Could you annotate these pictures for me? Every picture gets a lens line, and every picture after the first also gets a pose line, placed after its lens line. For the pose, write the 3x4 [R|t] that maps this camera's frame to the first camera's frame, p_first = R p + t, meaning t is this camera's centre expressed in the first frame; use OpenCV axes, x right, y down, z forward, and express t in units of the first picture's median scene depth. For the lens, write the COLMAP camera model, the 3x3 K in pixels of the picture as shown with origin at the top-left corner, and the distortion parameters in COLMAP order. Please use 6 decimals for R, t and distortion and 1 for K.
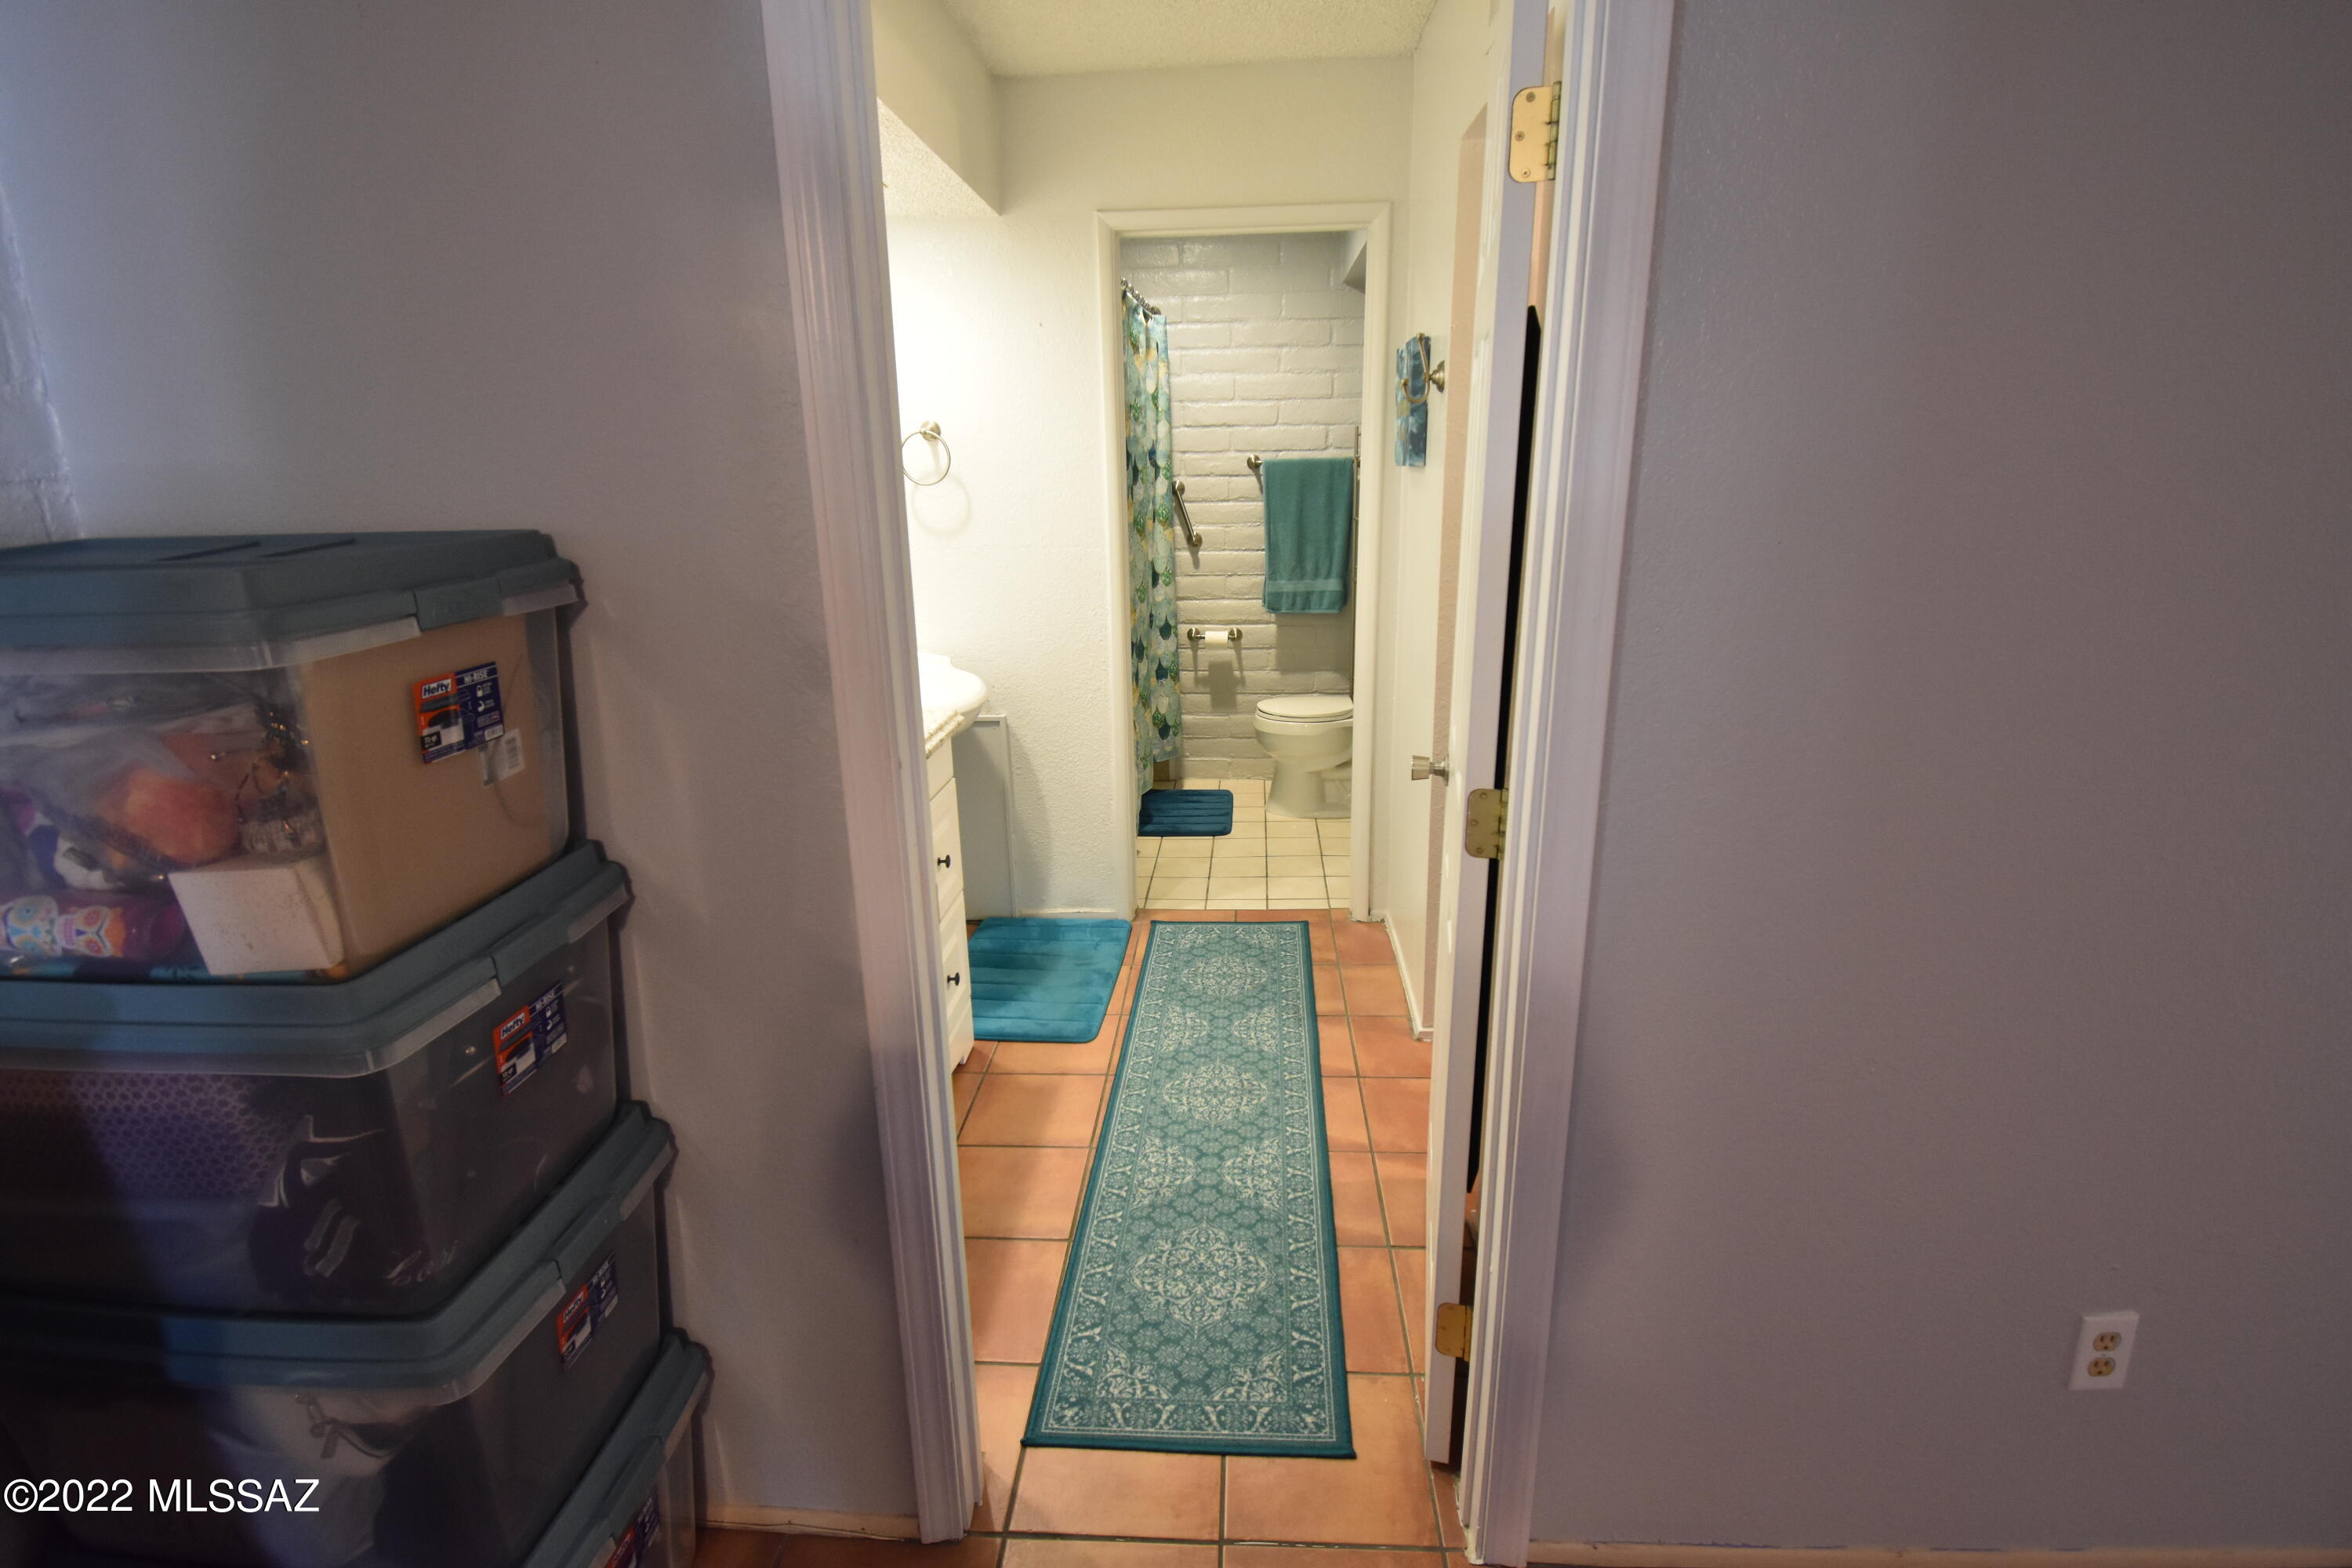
lens RADIAL K [[1118.7, 0, 1179.1], [0, 1118.7, 783.4], [0, 0, 1]] dist [-0.000037, 0.000033]
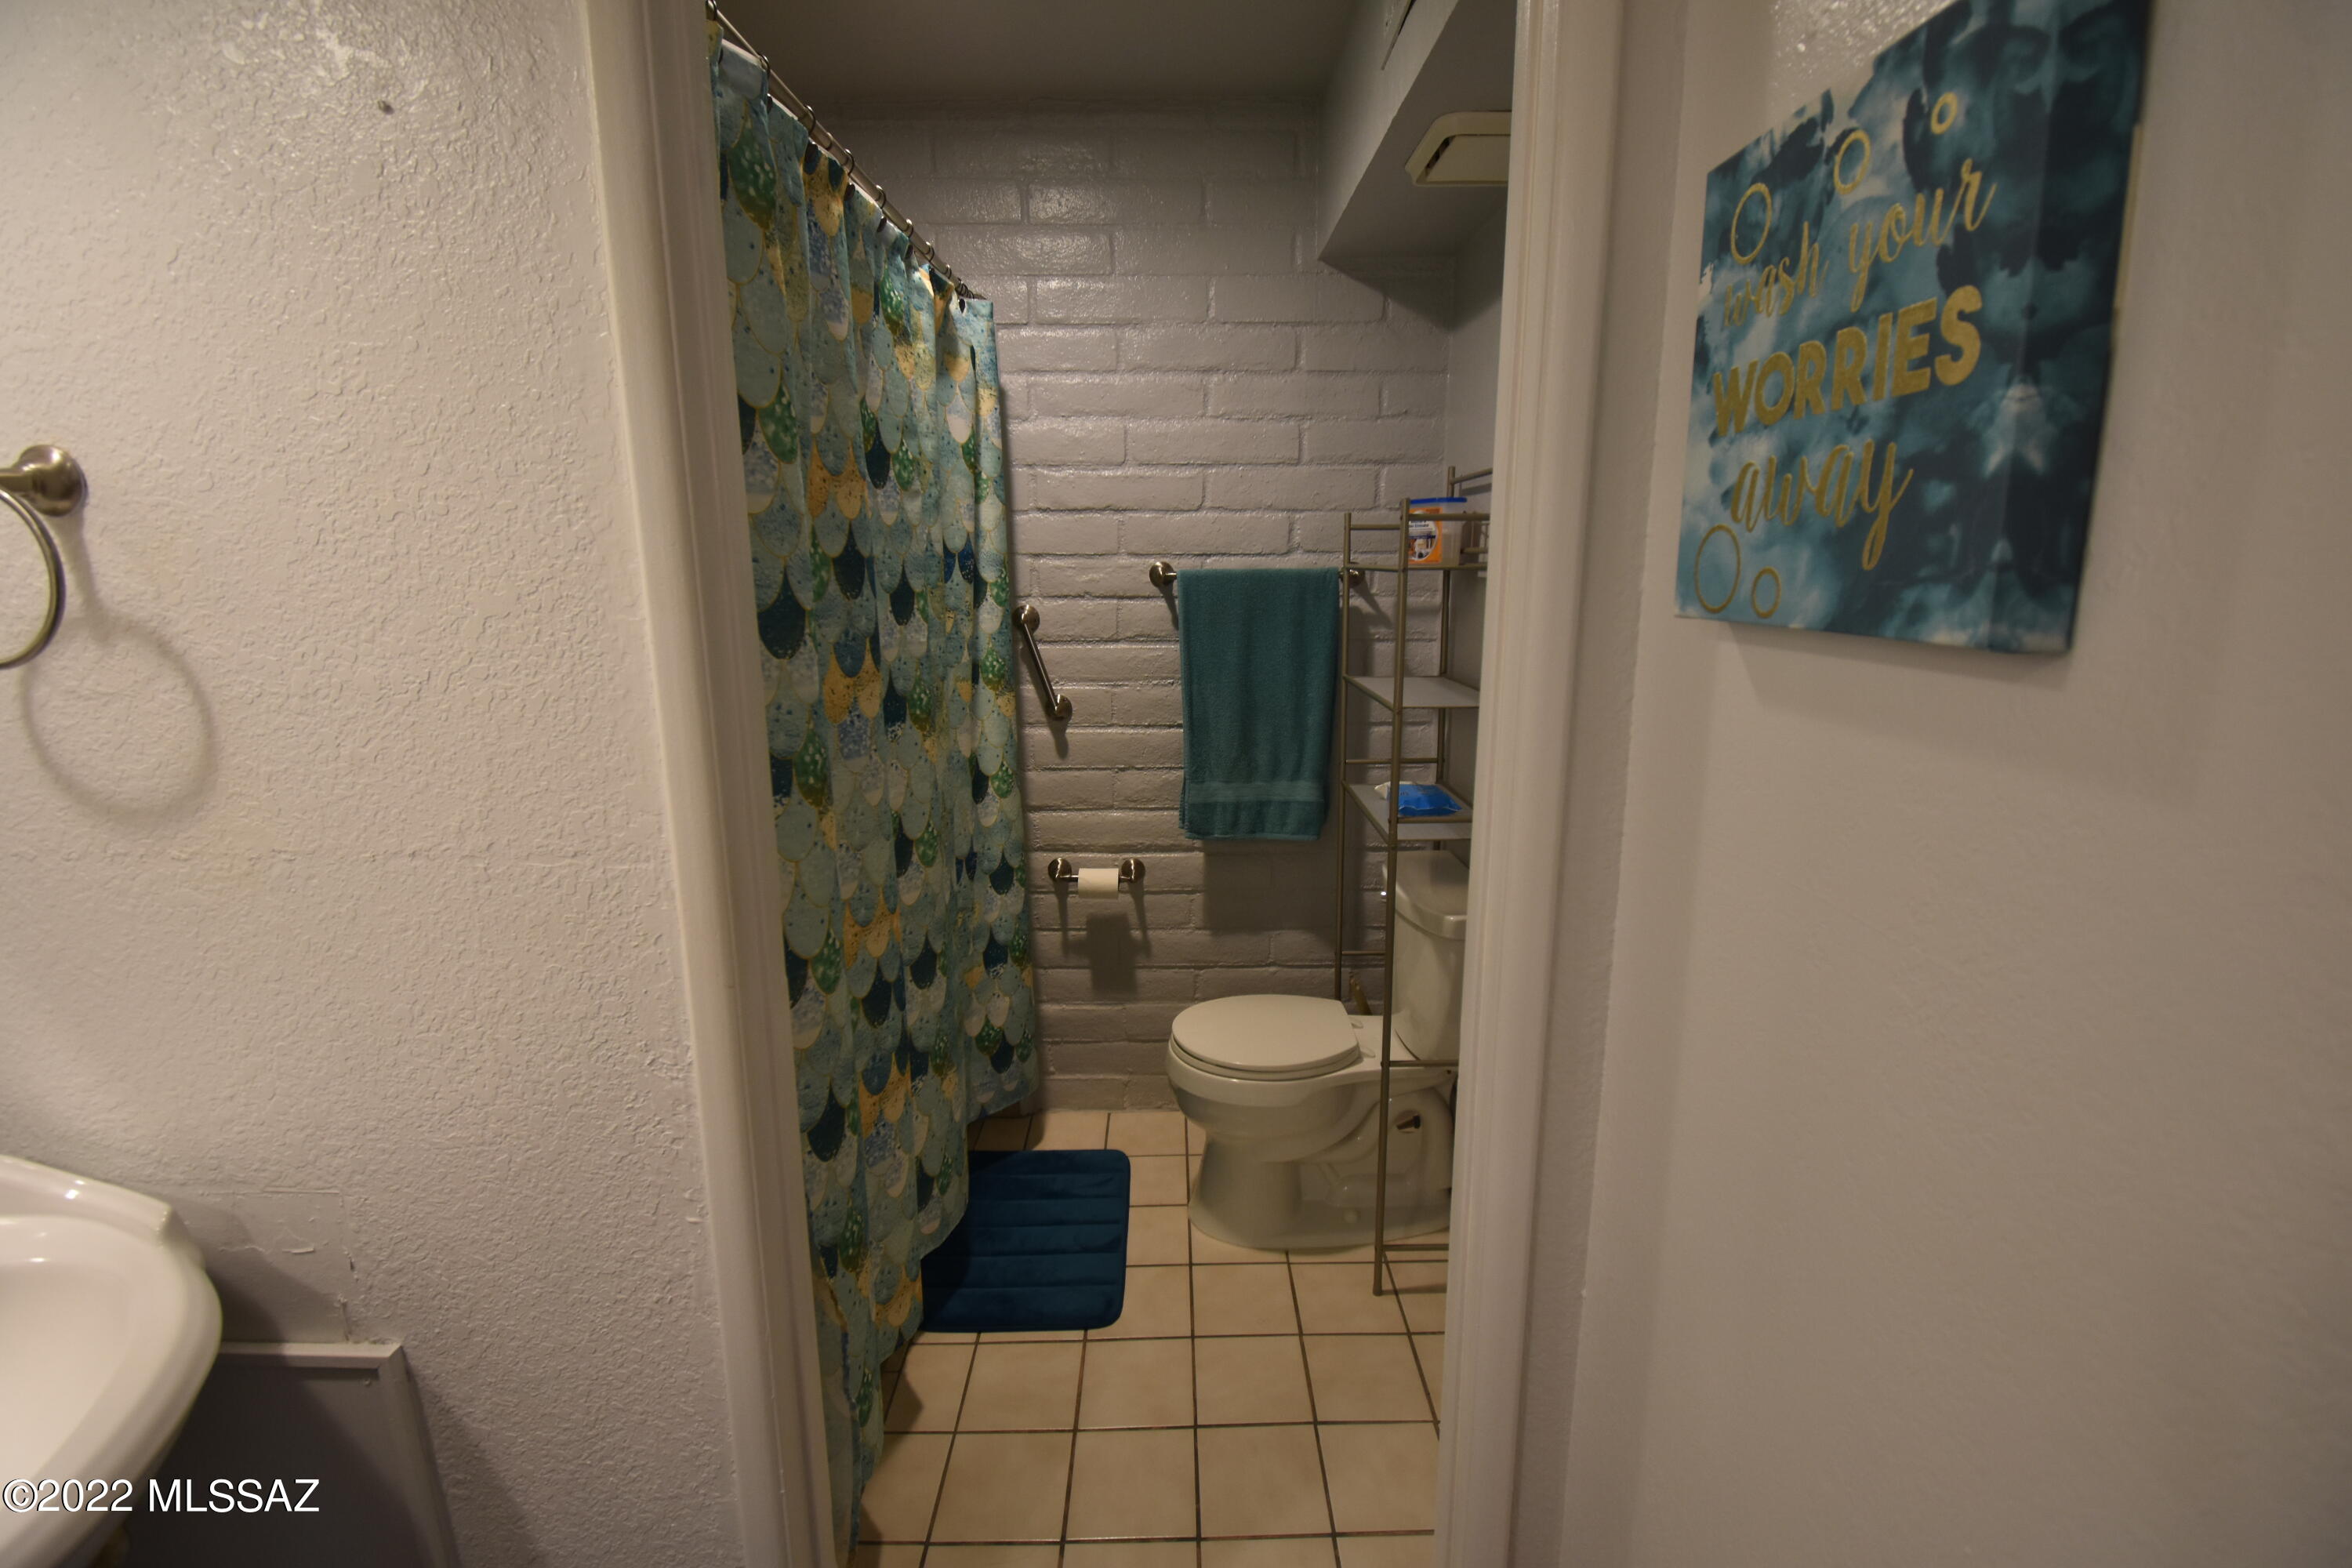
lens RADIAL K [[1044.7, 0, 1178.9], [0, 1044.7, 776.8], [0, 0, 1]] dist [0.002613, -0.013475]
pose [[0.997141, -0.004332, 0.075440, 0.035137], [0.010164, 0.996972, -0.077100, -0.144506], [-0.074877, 0.077647, 0.994165, 0.483070]]
